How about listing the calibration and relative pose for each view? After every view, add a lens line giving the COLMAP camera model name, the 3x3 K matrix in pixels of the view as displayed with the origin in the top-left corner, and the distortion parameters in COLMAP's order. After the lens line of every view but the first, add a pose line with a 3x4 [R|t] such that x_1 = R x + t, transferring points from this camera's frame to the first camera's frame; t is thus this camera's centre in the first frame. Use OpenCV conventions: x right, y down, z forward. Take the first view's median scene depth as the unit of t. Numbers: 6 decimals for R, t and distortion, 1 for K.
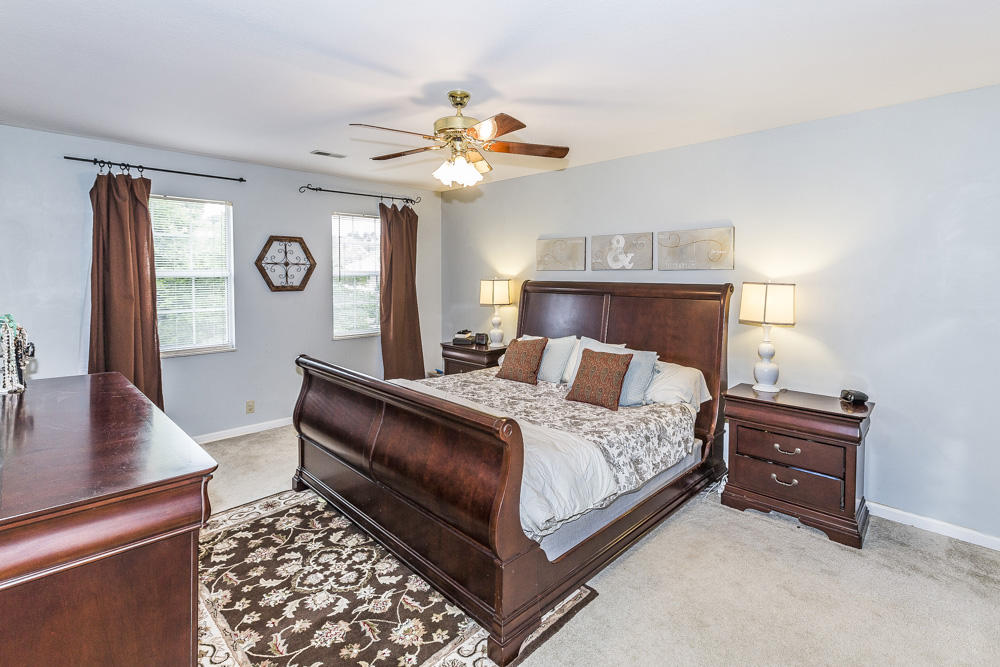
lens RADIAL K [[479.2, 0, 499.3], [0, 479.2, 297.6], [0, 0, 1]] dist [0.000037, -0.000289]
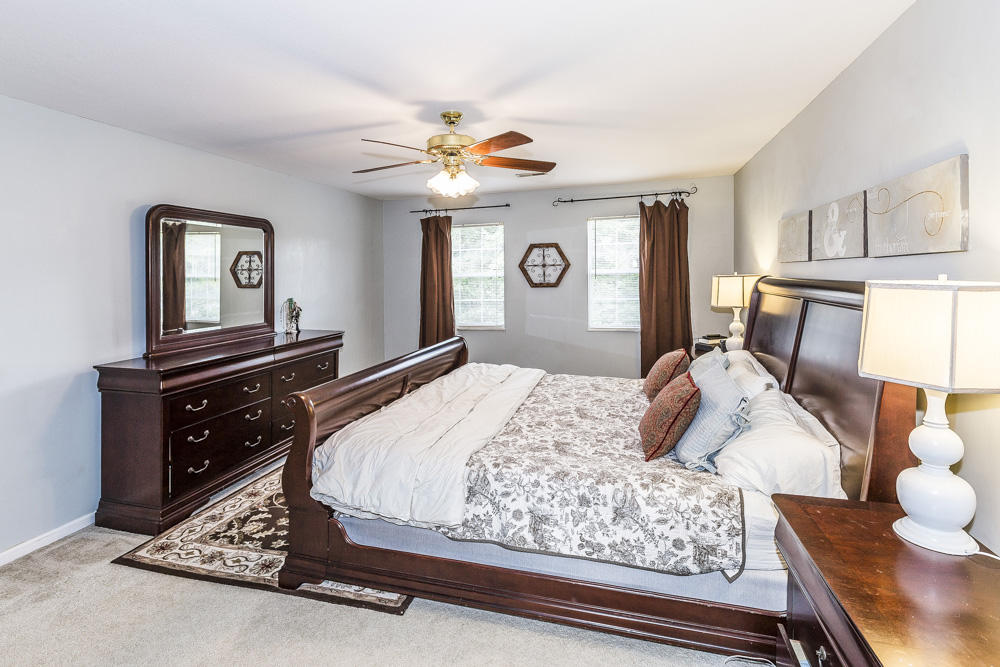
lens RADIAL K [[435.6, 0, 501.1], [0, 435.6, 281.3], [0, 0, 1]] dist [-0.000312, -0.000195]
pose [[0.509651, -0.000080, -0.860381, 0.479763], [-0.020879, 0.999704, -0.012461, -0.012693], [0.860128, 0.024315, 0.509498, 0.331613]]
